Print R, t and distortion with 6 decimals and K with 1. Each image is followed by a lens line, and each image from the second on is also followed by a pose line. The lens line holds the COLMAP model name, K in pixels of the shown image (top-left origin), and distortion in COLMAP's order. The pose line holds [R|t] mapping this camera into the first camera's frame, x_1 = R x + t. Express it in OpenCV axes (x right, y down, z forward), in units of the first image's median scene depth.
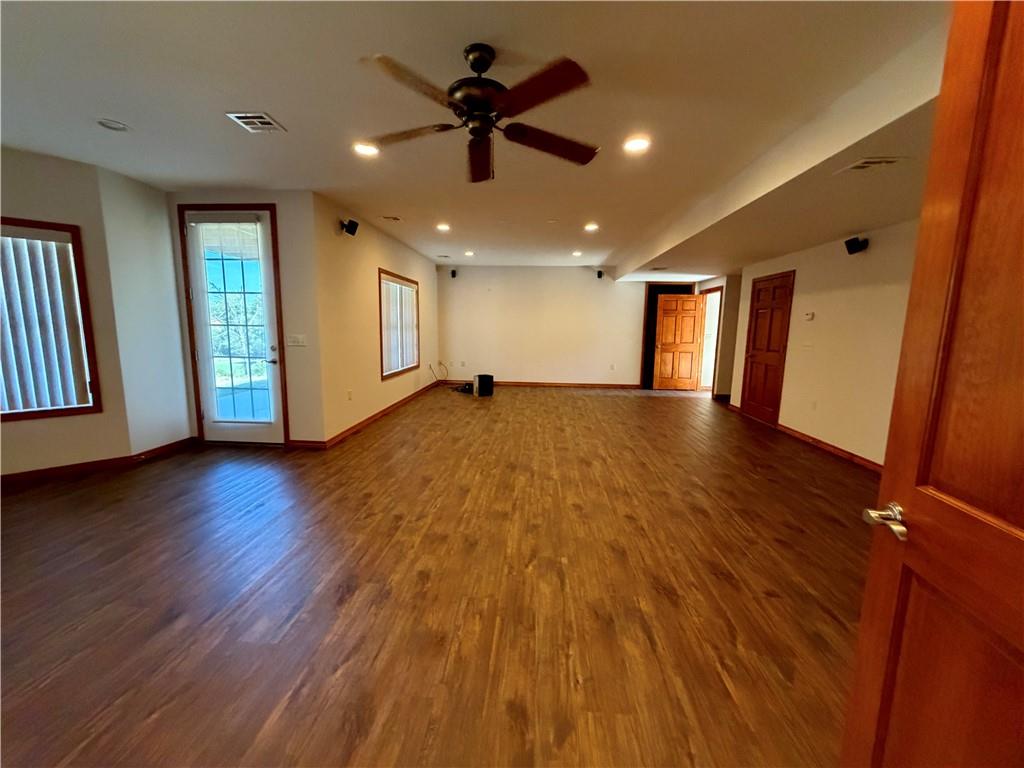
lens RADIAL K [[406.9, 0, 507.8], [0, 406.9, 383.5], [0, 0, 1]] dist [-0.000418, -0.000180]
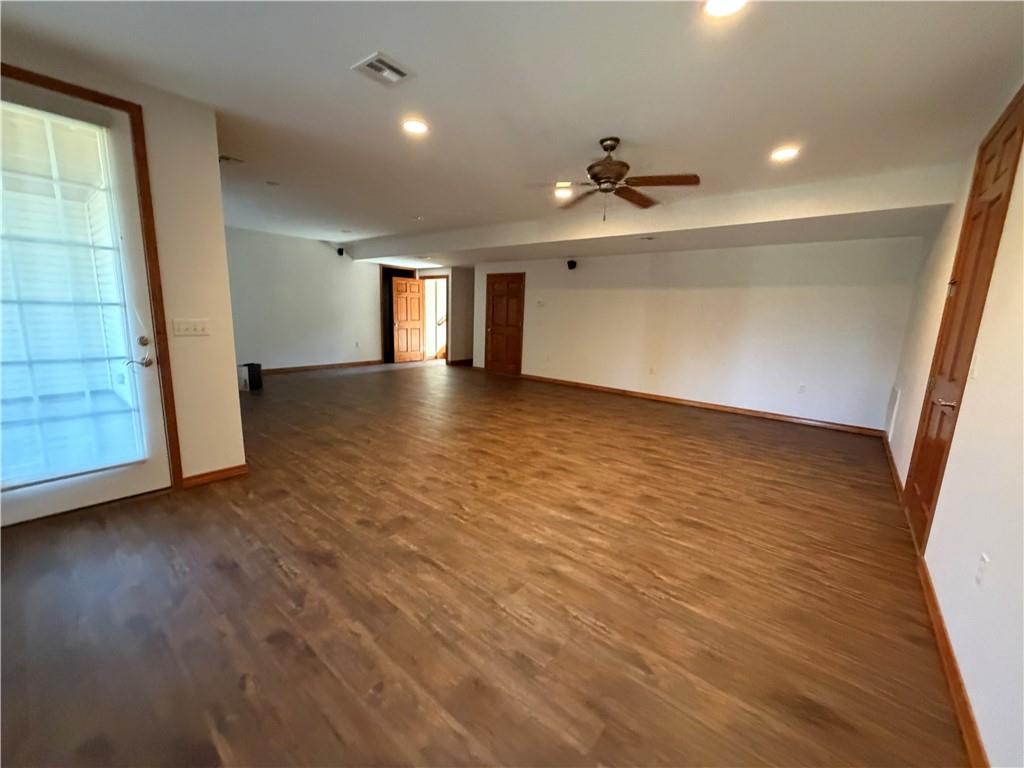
lens RADIAL K [[408.7, 0, 506.8], [0, 408.7, 385.2], [0, 0, 1]] dist [-0.001025, -0.000076]
pose [[0.585318, -0.139642, 0.798689, -0.884265], [0.089404, 0.990166, 0.107600, -0.043540], [-0.805860, 0.008426, 0.592046, 0.209337]]
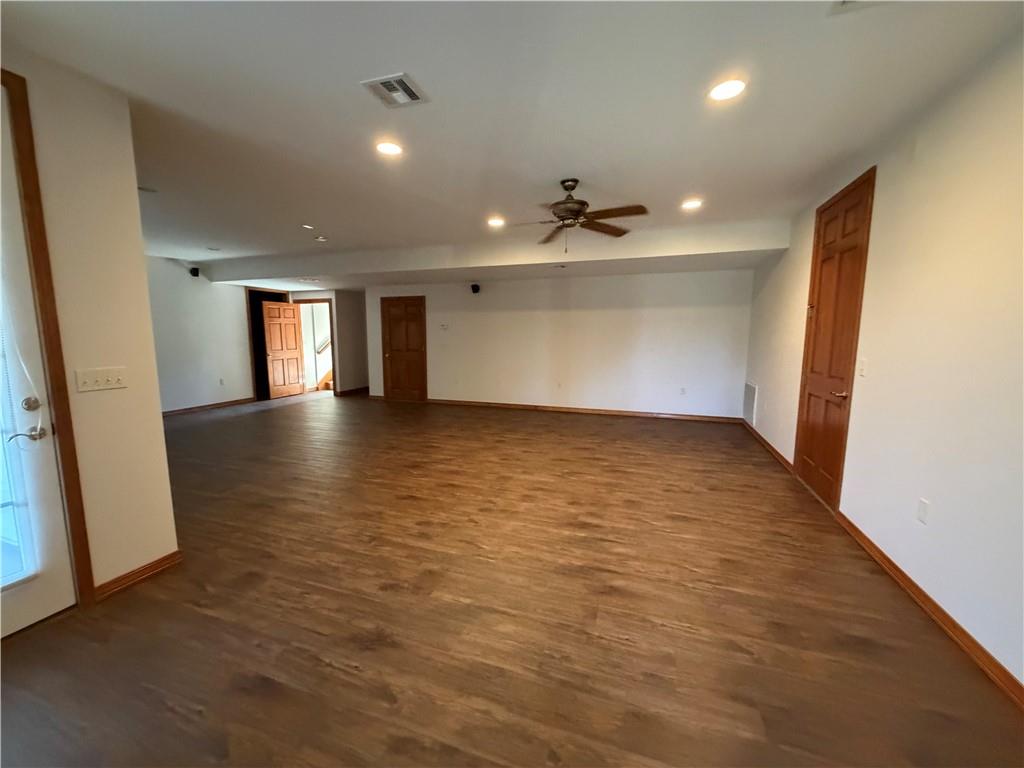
lens RADIAL K [[408.7, 0, 506.8], [0, 408.7, 385.2], [0, 0, 1]] dist [-0.001025, -0.000076]
pose [[0.267890, -0.136898, 0.953674, -0.995538], [0.140938, 0.984773, 0.101772, -0.092151], [-0.953085, 0.107145, 0.283105, 0.449076]]
